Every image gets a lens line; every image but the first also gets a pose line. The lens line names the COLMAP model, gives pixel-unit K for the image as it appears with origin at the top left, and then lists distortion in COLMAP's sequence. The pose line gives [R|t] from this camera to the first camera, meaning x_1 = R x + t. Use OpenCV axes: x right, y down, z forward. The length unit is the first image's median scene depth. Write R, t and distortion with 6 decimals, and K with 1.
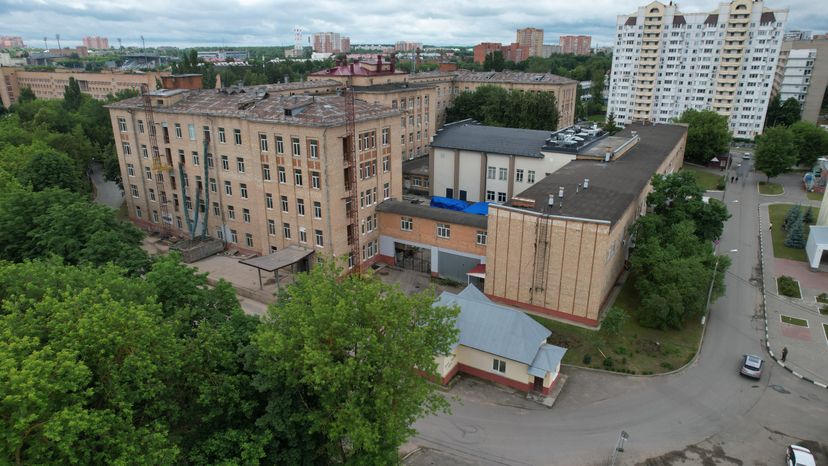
lens RADIAL K [[526.9, 0, 412.8], [0, 526.9, 234.1], [0, 0, 1]] dist [-0.071017, 0.060349]
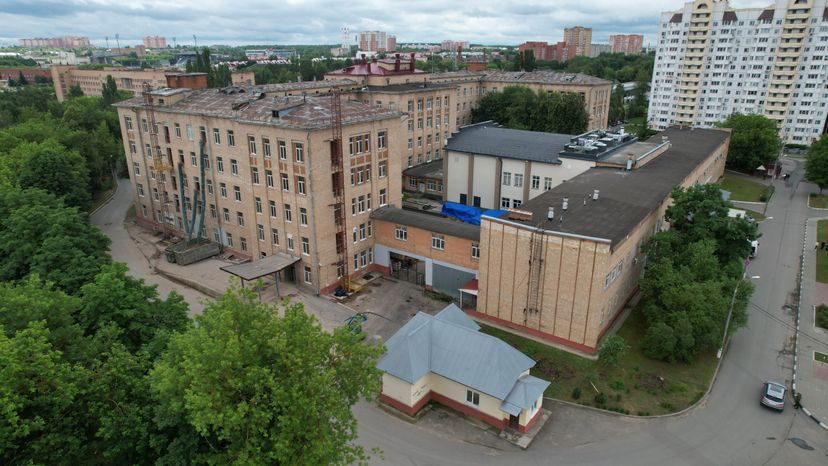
lens RADIAL K [[526.9, 0, 412.3], [0, 526.9, 233.8], [0, 0, 1]] dist [-0.071017, 0.060349]
pose [[0.996024, 0.029448, -0.084072, 0.080793], [-0.029311, 0.999566, 0.002863, -0.019414], [0.084120, -0.000388, 0.996456, 0.056838]]
